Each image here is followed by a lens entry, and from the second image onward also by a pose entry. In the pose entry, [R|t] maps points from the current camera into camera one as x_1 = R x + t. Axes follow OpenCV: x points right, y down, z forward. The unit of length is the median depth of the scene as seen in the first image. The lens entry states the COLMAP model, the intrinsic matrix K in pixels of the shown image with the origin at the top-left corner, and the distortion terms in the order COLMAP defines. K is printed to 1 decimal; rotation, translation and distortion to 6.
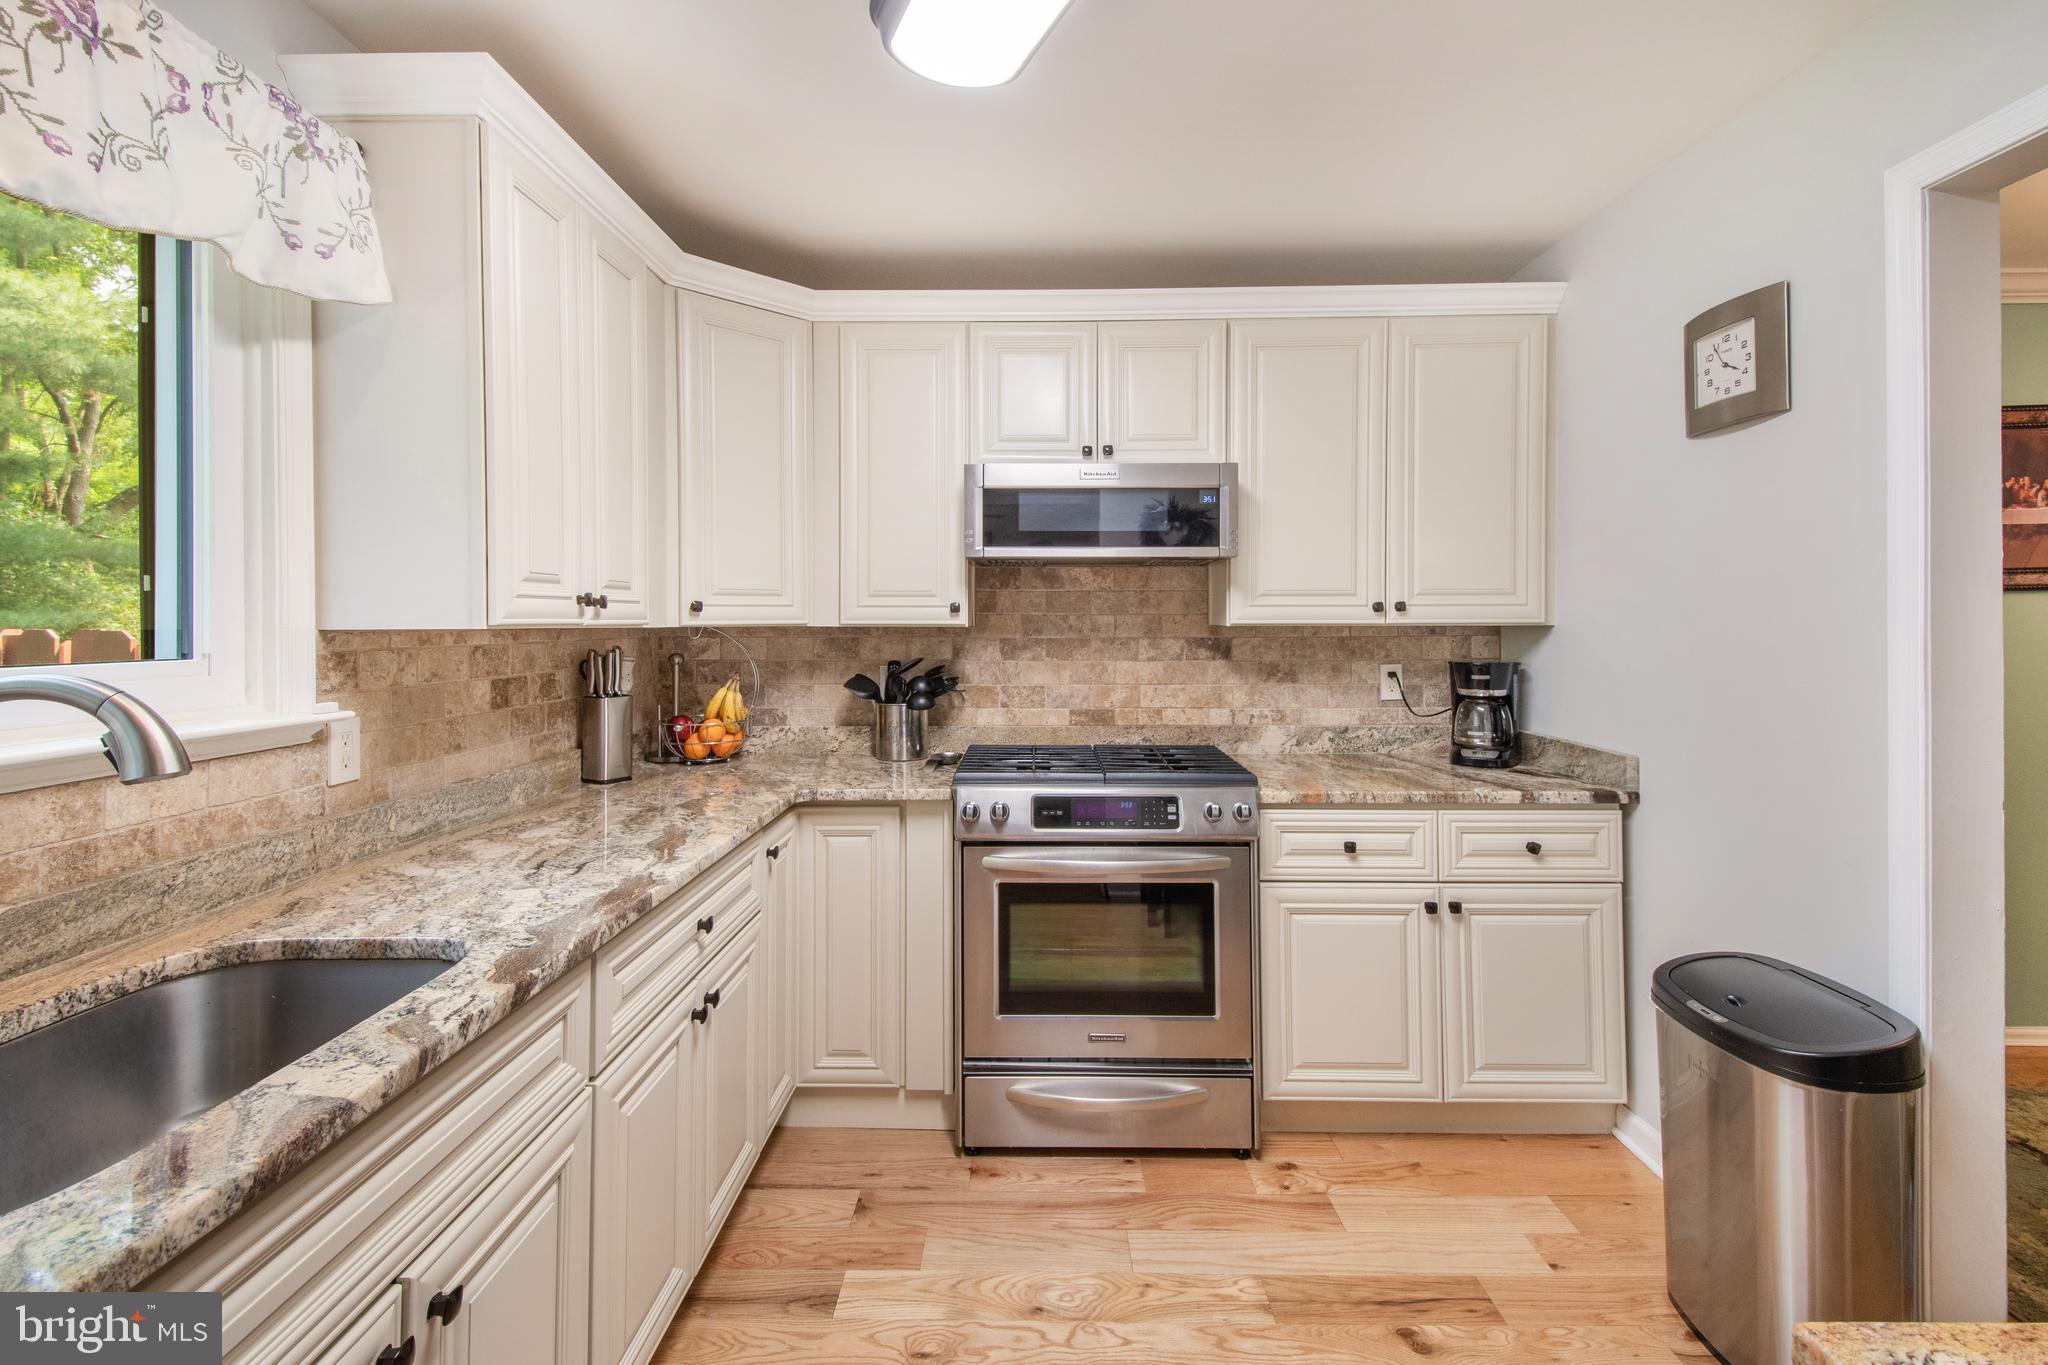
lens RADIAL K [[893.0, 0, 1025.3], [0, 893.0, 624.3], [0, 0, 1]] dist [0.044227, -0.021036]
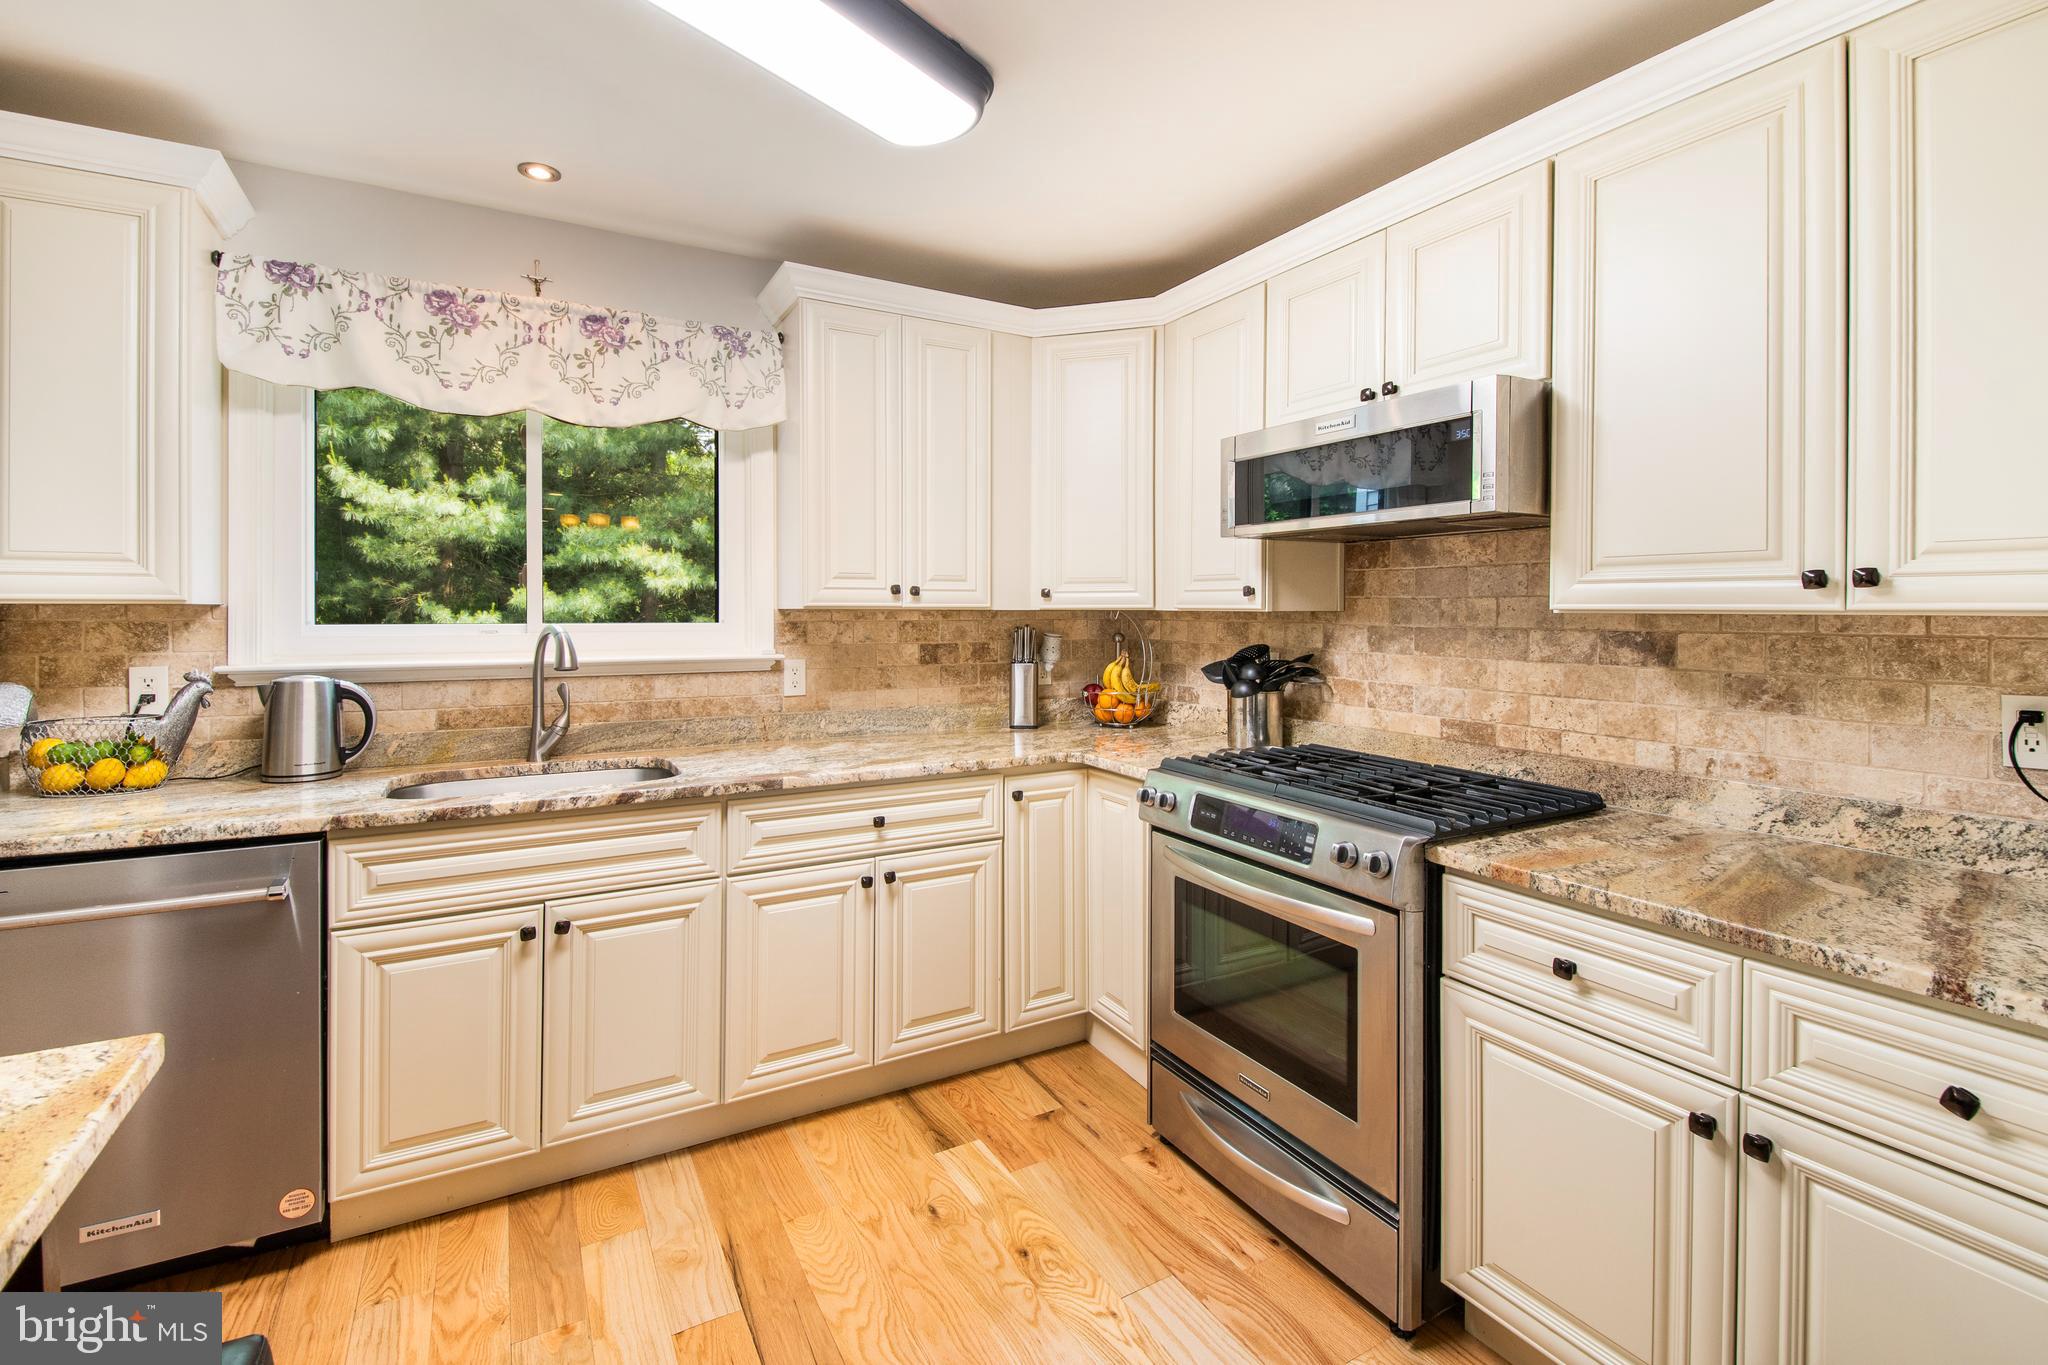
lens RADIAL K [[911.4, 0, 1029.5], [0, 911.4, 624.2], [0, 0, 1]] dist [0.034178, -0.022900]
pose [[0.500549, 0.018127, -0.865519, 0.718359], [-0.006453, 0.999831, 0.017207, 0.001365], [0.865684, -0.003028, 0.500581, 0.361208]]
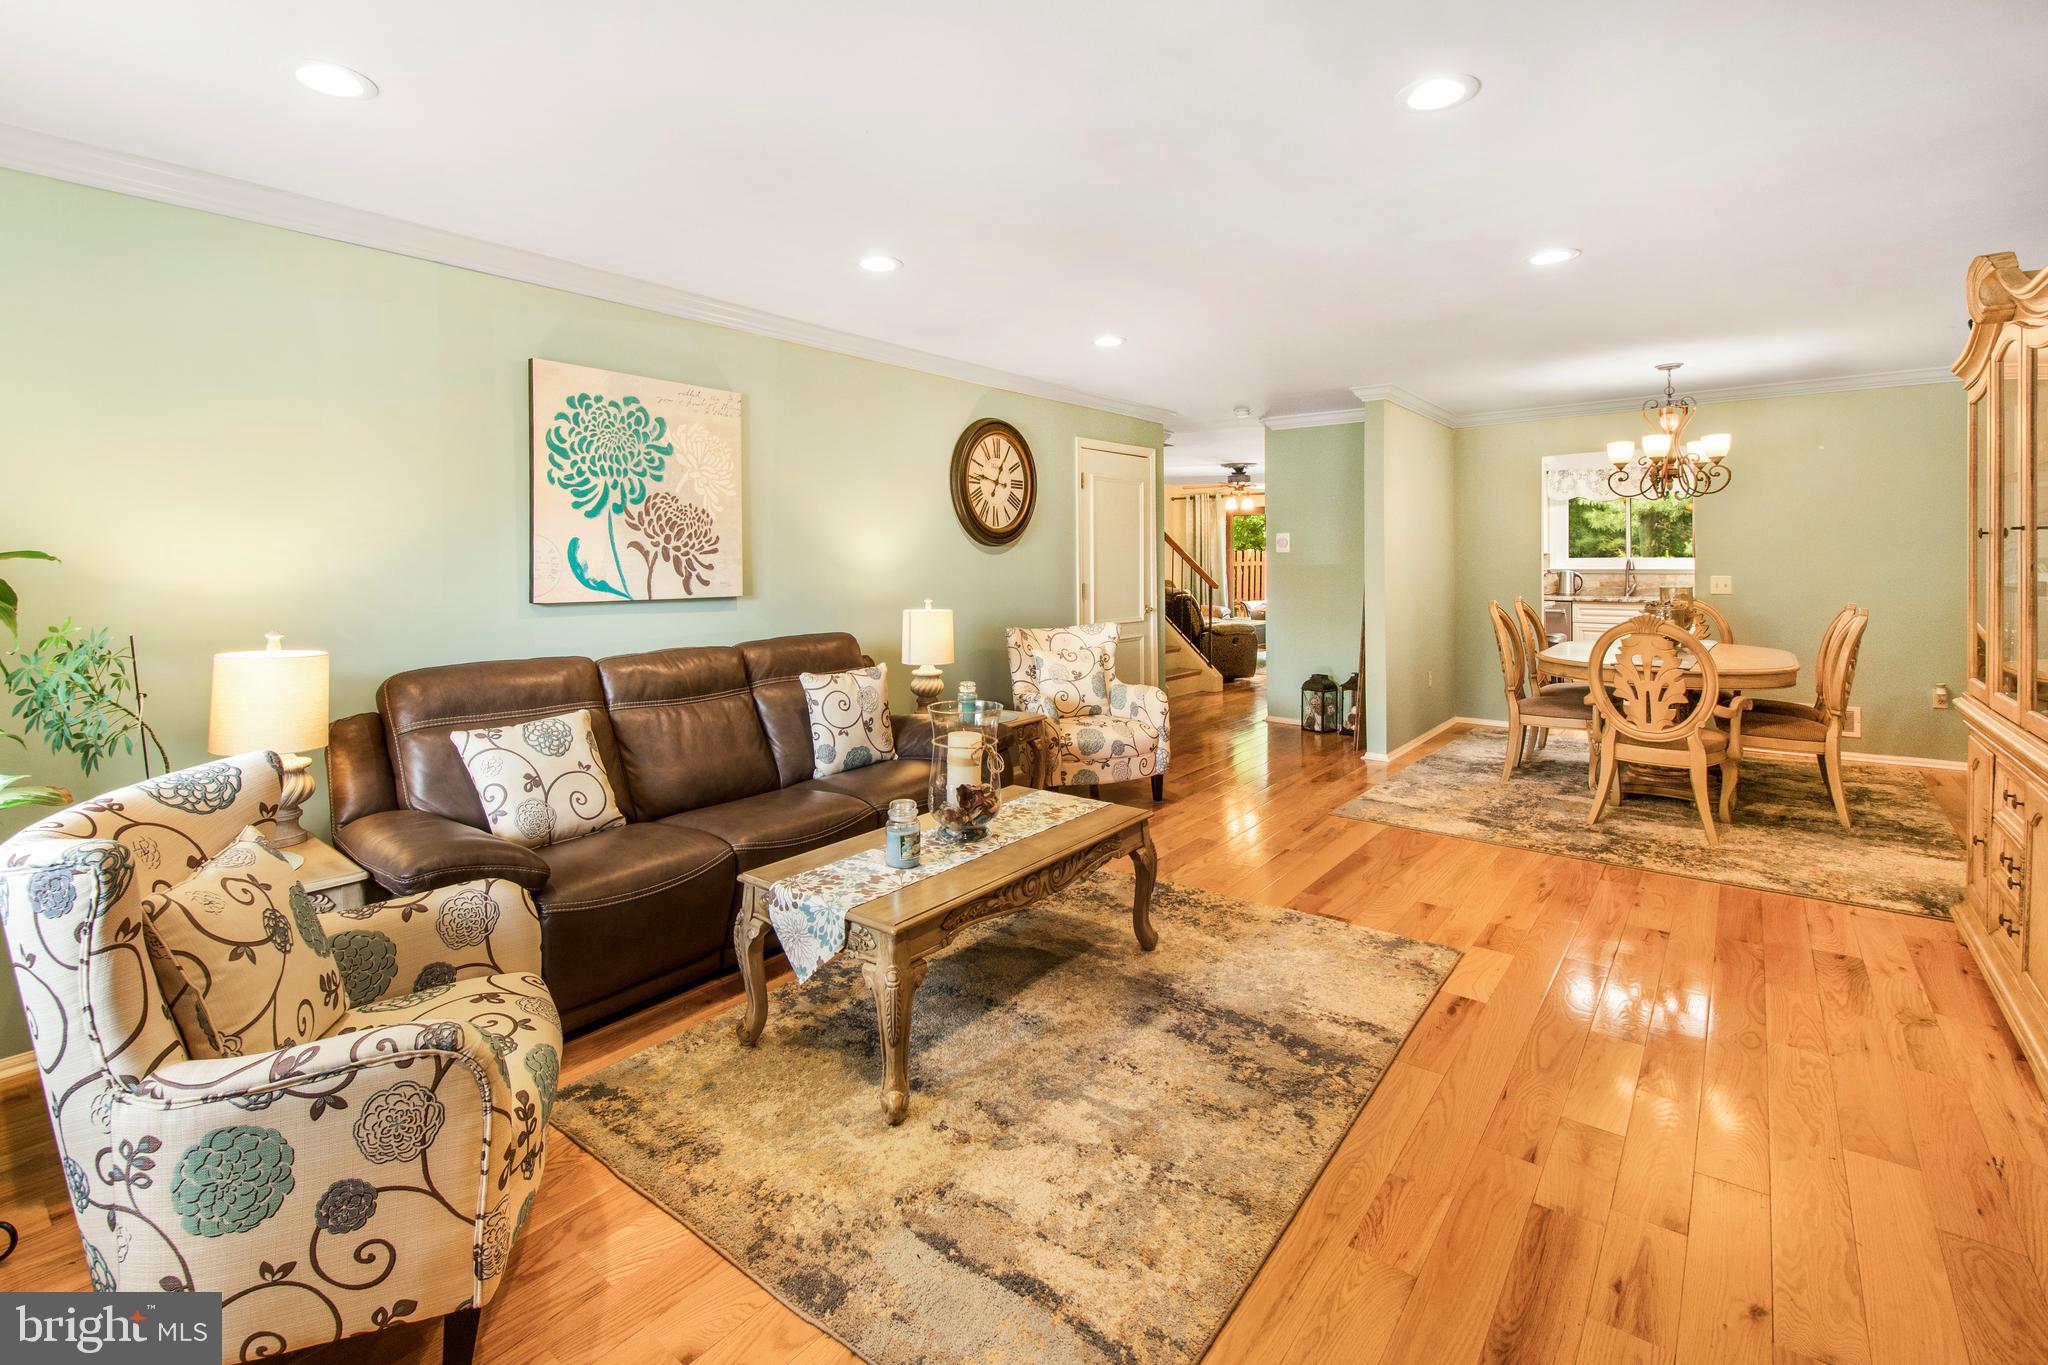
lens RADIAL K [[931.8, 0, 1008.5], [0, 931.8, 576.6], [0, 0, 1]] dist [0.009930, -0.014943]
pose [[-0.617123, 0.017052, -0.786682, 4.057033], [0.005709, 0.999836, 0.017194, 0.017687], [0.786846, 0.006120, -0.617119, 0.768381]]
